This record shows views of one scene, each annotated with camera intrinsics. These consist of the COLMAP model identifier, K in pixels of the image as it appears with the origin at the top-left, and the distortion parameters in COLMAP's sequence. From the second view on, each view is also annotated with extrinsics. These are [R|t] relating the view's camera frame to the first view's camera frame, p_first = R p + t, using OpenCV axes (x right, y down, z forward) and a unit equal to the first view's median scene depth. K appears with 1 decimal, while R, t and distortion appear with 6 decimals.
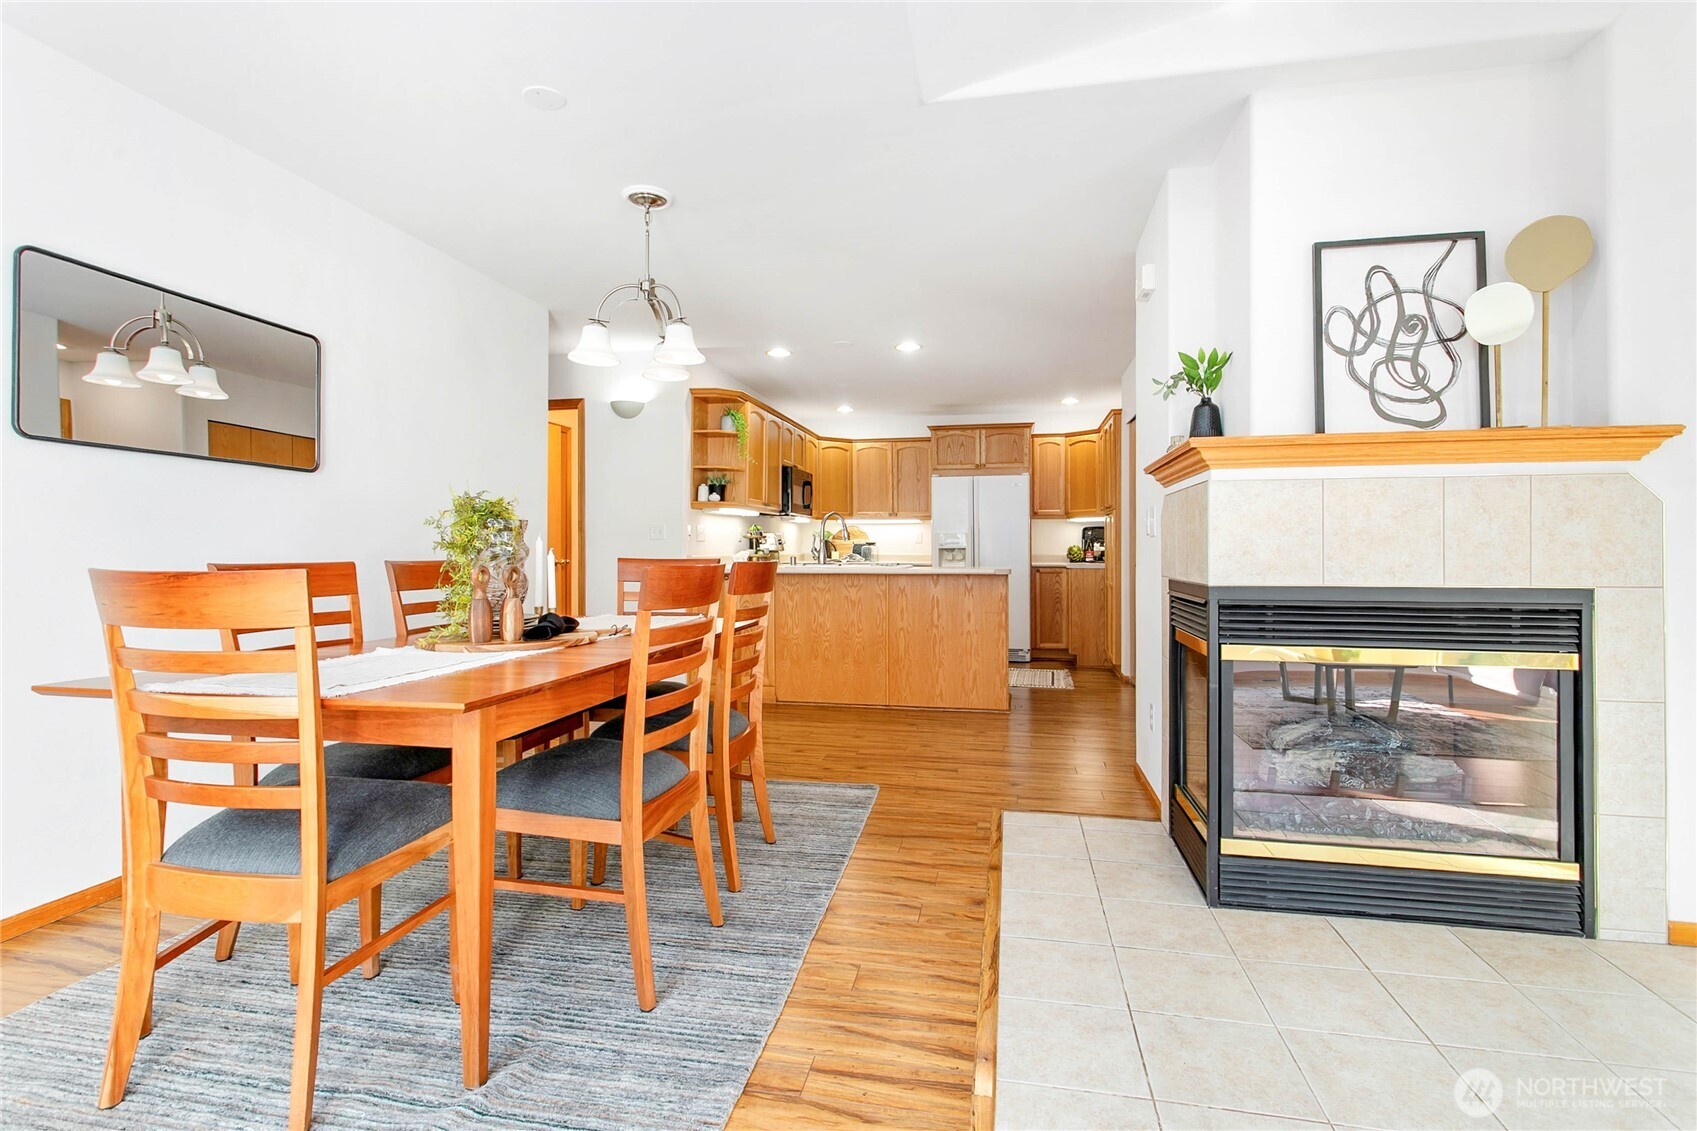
lens RADIAL K [[808.8, 0, 842.4], [0, 808.8, 546.9], [0, 0, 1]] dist [0.001407, 0.002699]
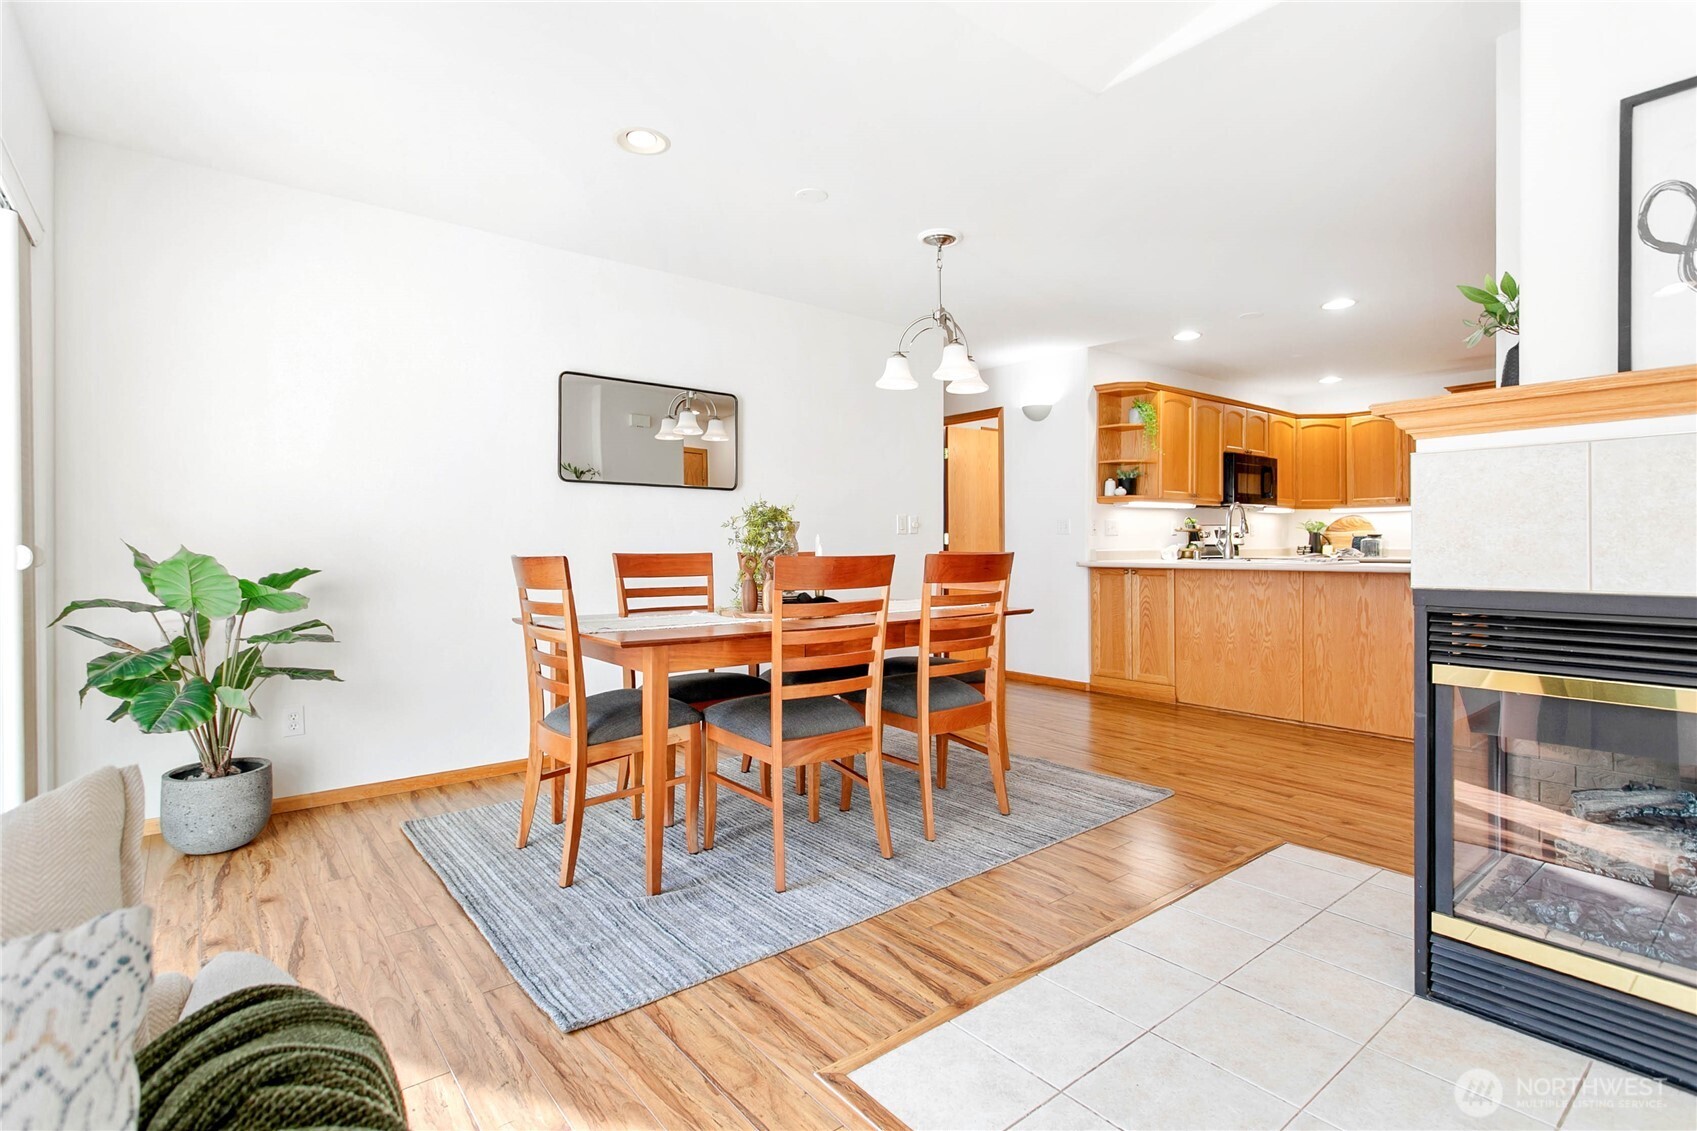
lens RADIAL K [[808.8, 0, 850.6], [0, 808.8, 541.4], [0, 0, 1]] dist [0.001407, 0.002699]
pose [[0.773172, -0.005320, -0.634174, 0.420653], [0.005236, 0.999984, -0.002005, 0.001594], [0.634174, -0.001770, 0.773188, 0.031540]]
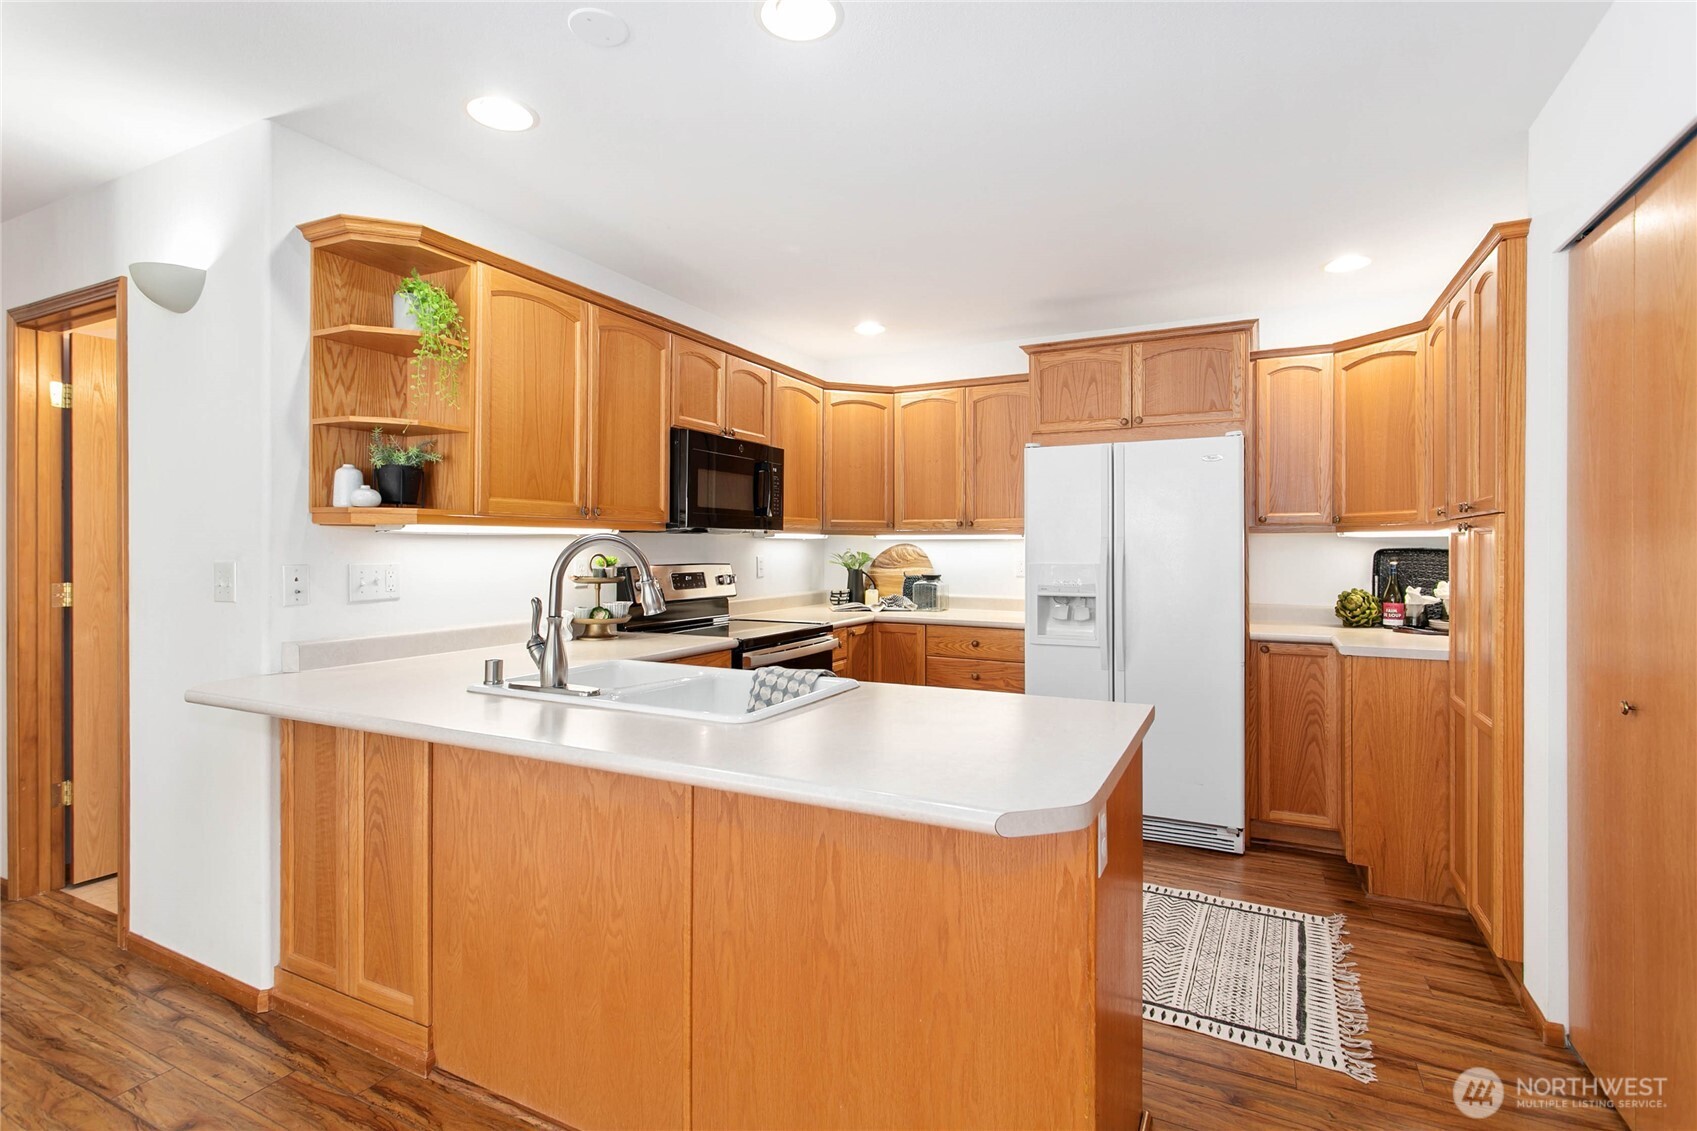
lens RADIAL K [[808.8, 0, 837.6], [0, 808.8, 550.6], [0, 0, 1]] dist [0.001407, 0.002699]
pose [[0.964506, 0.002609, -0.264049, 0.339442], [-0.001145, 0.999983, 0.005700, -0.071679], [0.264059, -0.005195, 0.964492, 1.304593]]
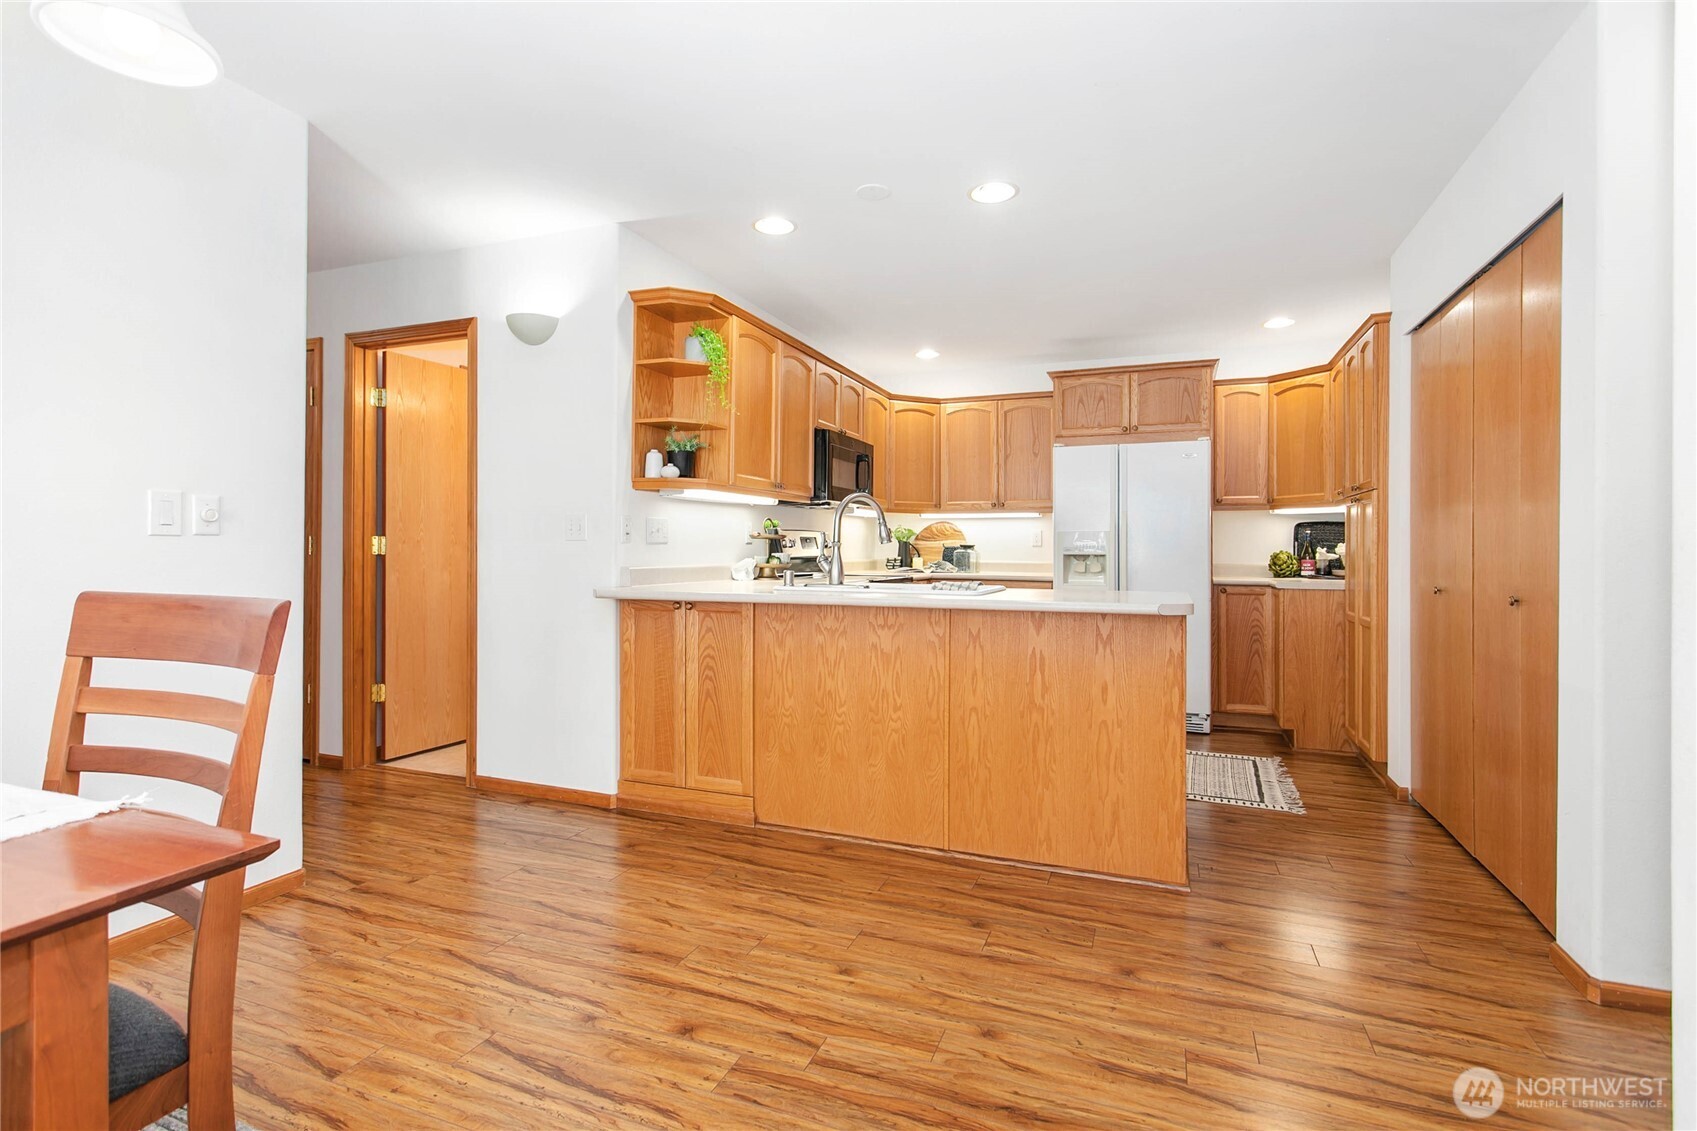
lens RADIAL K [[808.8, 0, 840.8], [0, 808.8, 547.9], [0, 0, 1]] dist [0.001407, 0.002699]
pose [[0.984593, 0.004601, -0.174800, 0.143254], [-0.004428, 0.999989, 0.001381, -0.010039], [0.174804, -0.000585, 0.984603, 0.822104]]
